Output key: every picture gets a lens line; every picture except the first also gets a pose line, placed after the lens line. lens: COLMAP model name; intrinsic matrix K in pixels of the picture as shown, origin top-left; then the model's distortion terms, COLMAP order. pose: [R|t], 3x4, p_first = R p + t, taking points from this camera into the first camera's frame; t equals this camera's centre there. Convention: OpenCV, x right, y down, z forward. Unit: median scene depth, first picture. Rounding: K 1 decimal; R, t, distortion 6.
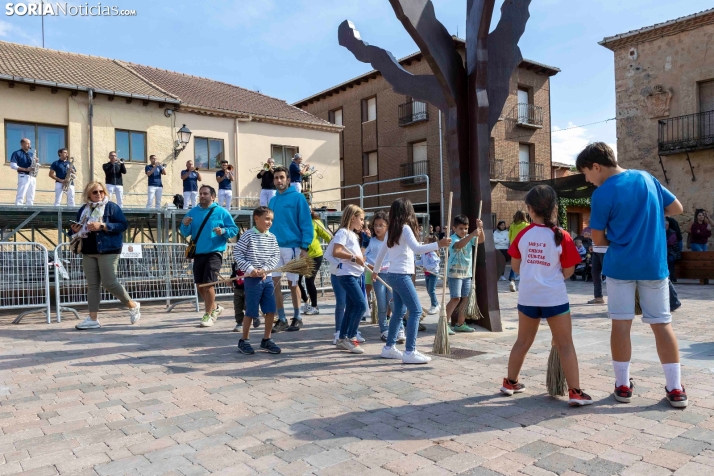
lens RADIAL K [[518.1, 0, 358.3], [0, 518.1, 240.4], [0, 0, 1]] dist [0.003592, -0.006050]
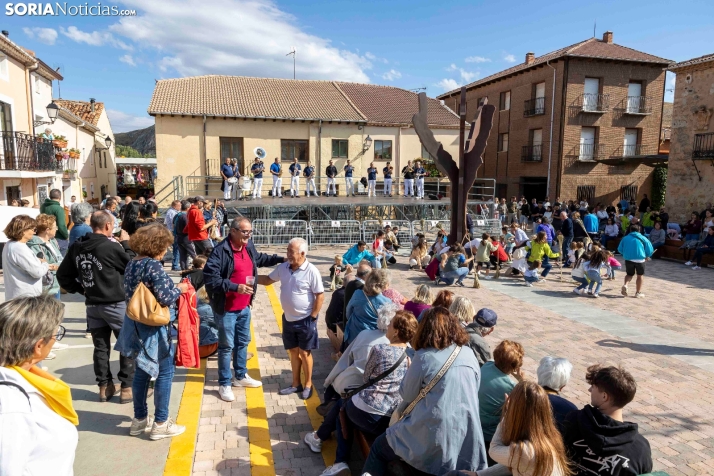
lens RADIAL K [[518.1, 0, 355.6], [0, 518.1, 238.9], [0, 0, 1]] dist [0.003592, -0.006050]
pose [[0.926125, 0.083705, -0.367813, 0.265651], [-0.030024, 0.988333, 0.149321, -0.129466], [0.376021, -0.127247, 0.917833, -0.592297]]
